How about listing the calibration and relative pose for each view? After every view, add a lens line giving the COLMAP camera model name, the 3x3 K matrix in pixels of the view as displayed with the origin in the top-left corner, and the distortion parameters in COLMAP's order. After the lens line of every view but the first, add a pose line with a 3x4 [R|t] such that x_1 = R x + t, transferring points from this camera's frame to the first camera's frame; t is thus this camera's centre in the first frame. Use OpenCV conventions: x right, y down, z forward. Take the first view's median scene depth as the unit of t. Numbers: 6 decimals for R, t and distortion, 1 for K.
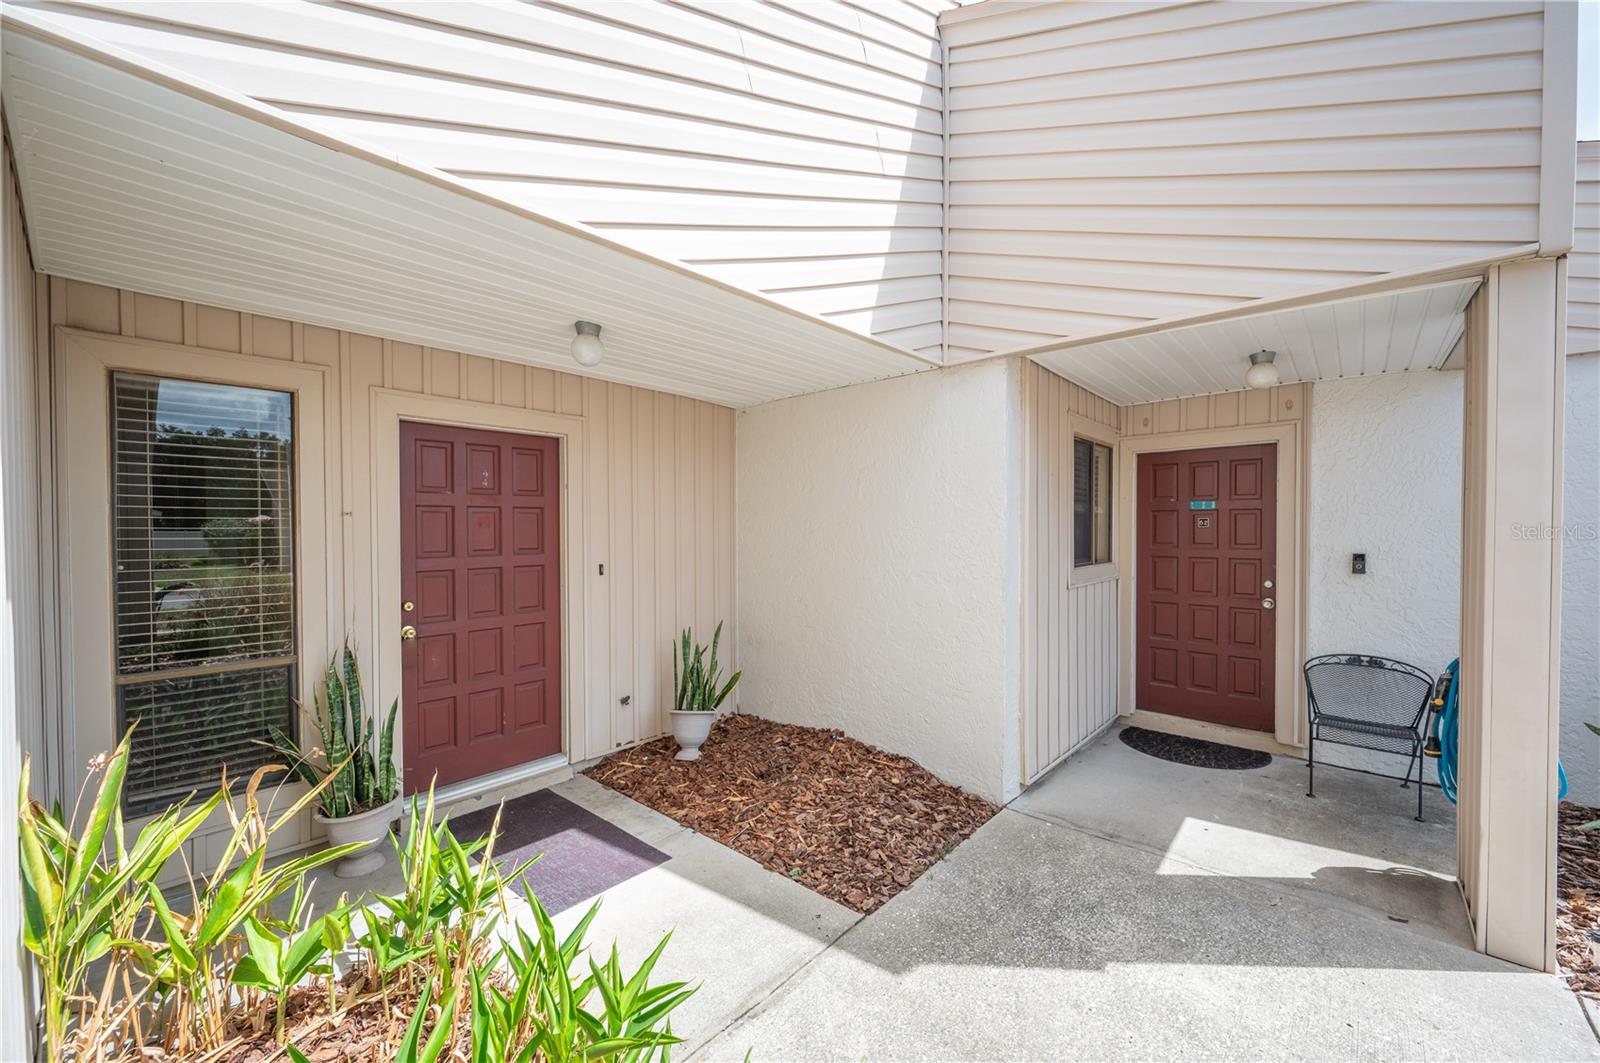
lens RADIAL K [[640.3, 0, 801.1], [0, 640.3, 539.8], [0, 0, 1]] dist [-0.001762, 0.000531]
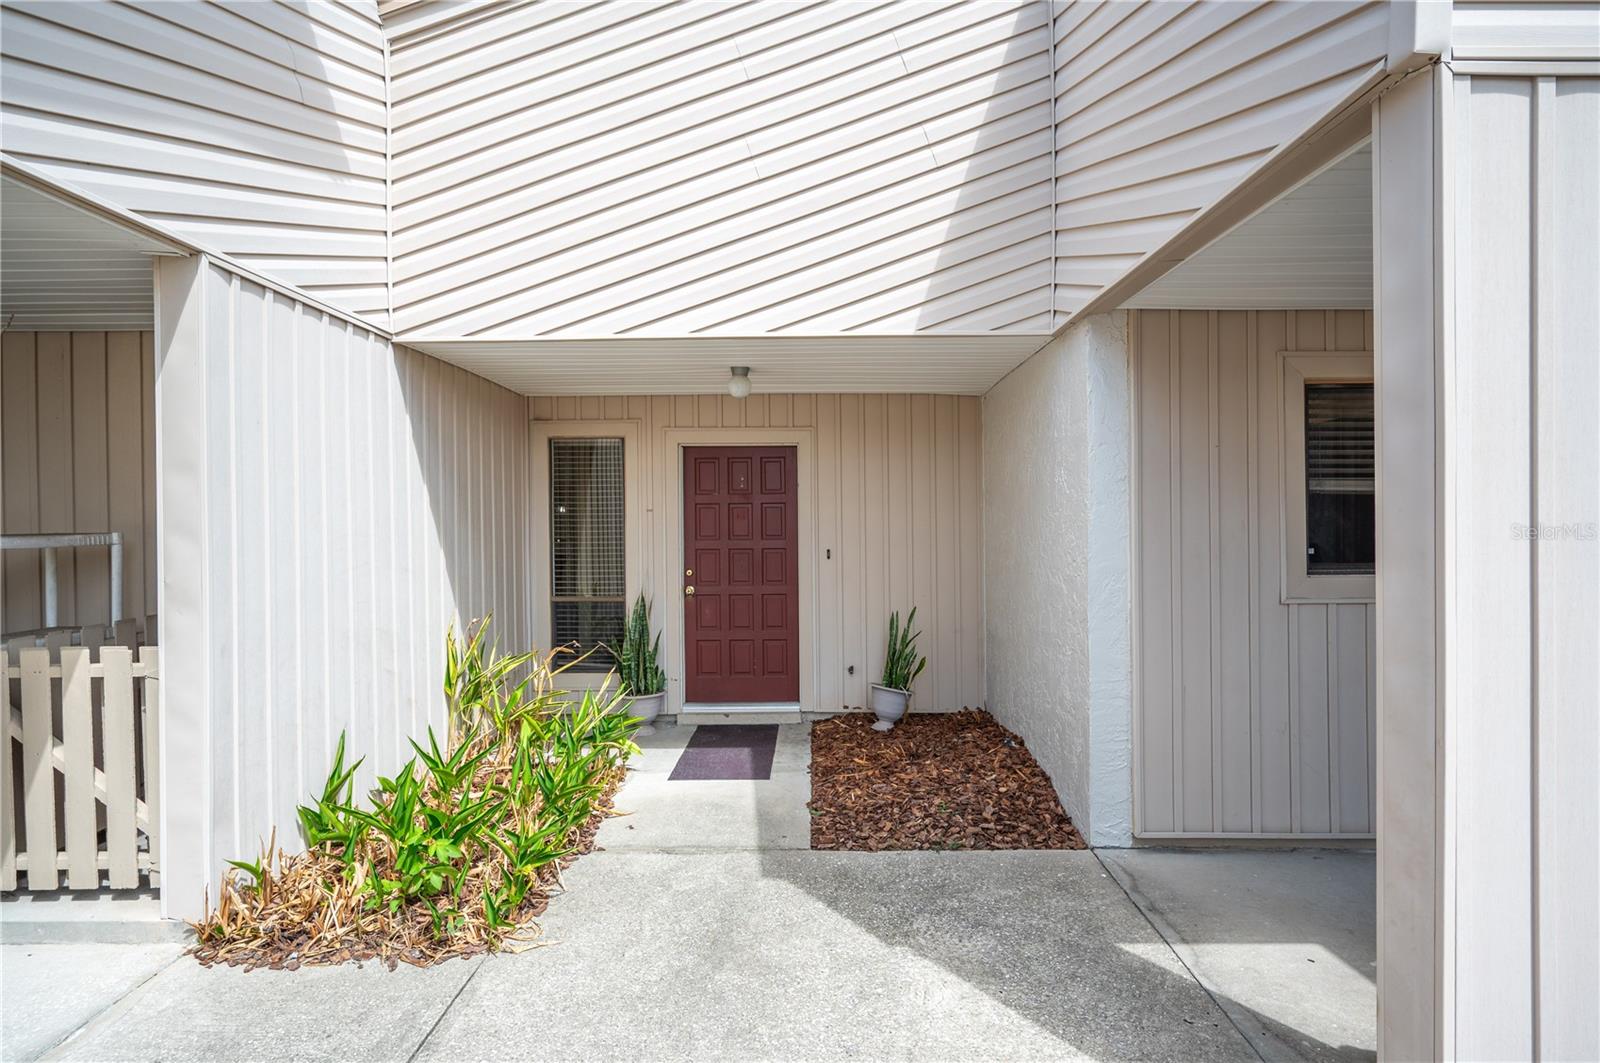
lens RADIAL K [[768.5, 0, 801.3], [0, 768.5, 528.8], [0, 0, 1]] dist [0.003569, 0.000216]
pose [[0.645833, 0.006309, -0.763453, 0.906941], [-0.010281, 0.999947, -0.000434, 0.001672], [0.763410, 0.008130, 0.645864, 0.057591]]
